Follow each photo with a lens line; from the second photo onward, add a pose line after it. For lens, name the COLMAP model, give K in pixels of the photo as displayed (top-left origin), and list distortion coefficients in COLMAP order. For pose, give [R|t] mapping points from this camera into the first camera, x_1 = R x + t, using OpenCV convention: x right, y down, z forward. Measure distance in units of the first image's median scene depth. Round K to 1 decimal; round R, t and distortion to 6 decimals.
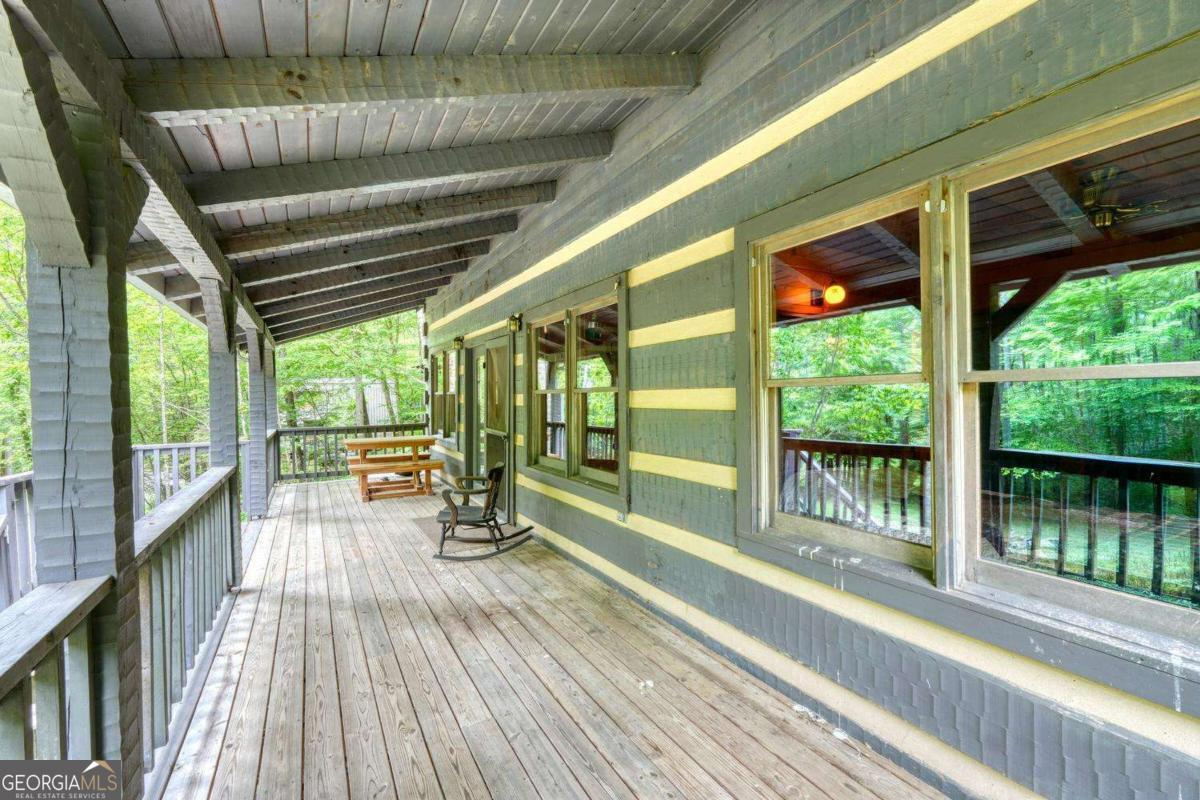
lens RADIAL K [[510.7, 0, 596.7], [0, 510.7, 396.5], [0, 0, 1]] dist [0.002435, 0.000568]
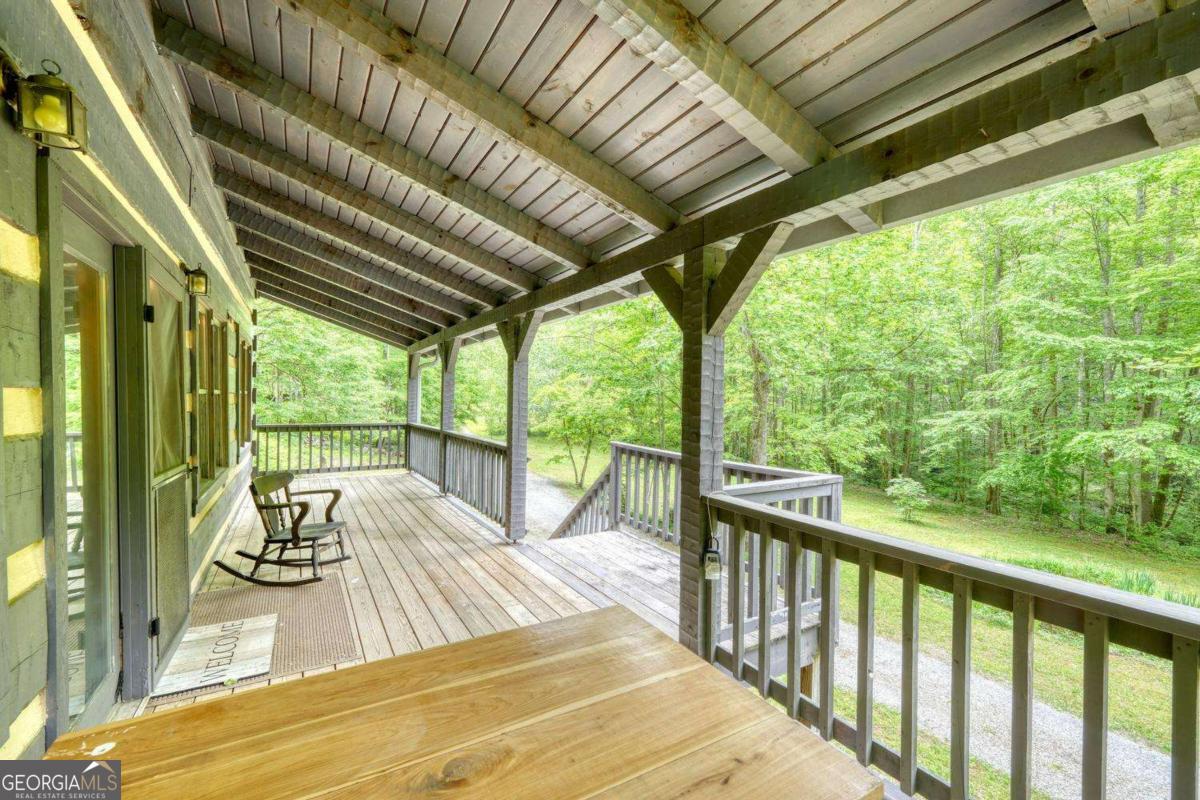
lens RADIAL K [[510.7, 0, 596.7], [0, 510.7, 396.5], [0, 0, 1]] dist [0.002435, 0.000568]
pose [[-0.999776, 0.006990, -0.019988, -0.933258], [0.006854, 0.999953, 0.006874, -0.006588], [0.020035, 0.006736, -0.999777, 2.397412]]
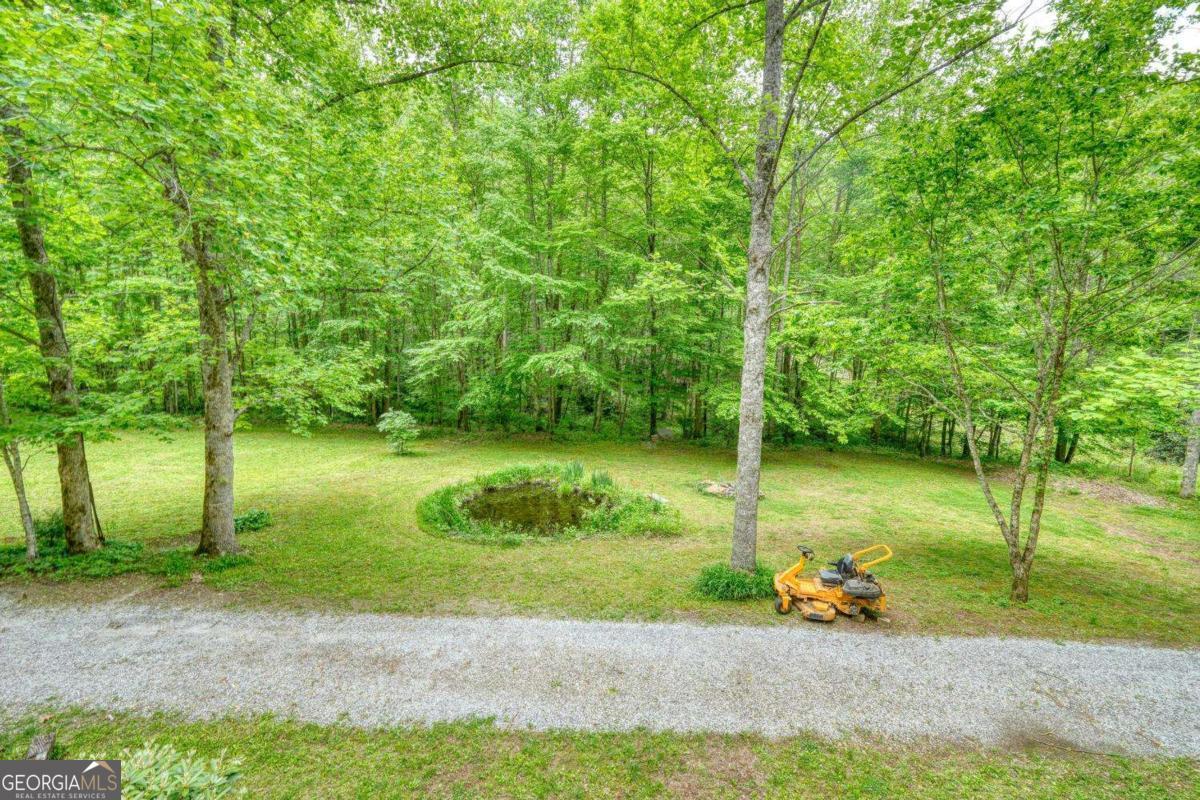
lens RADIAL K [[508.2, 0, 602.4], [0, 508.2, 393.7], [0, 0, 1]] dist [-0.008167, -0.000003]
pose [[-0.539398, 0.118114, -0.833726, -1.245542], [-0.002037, 0.989927, 0.141561, 0.012679], [0.842049, 0.078056, -0.533724, 1.225429]]
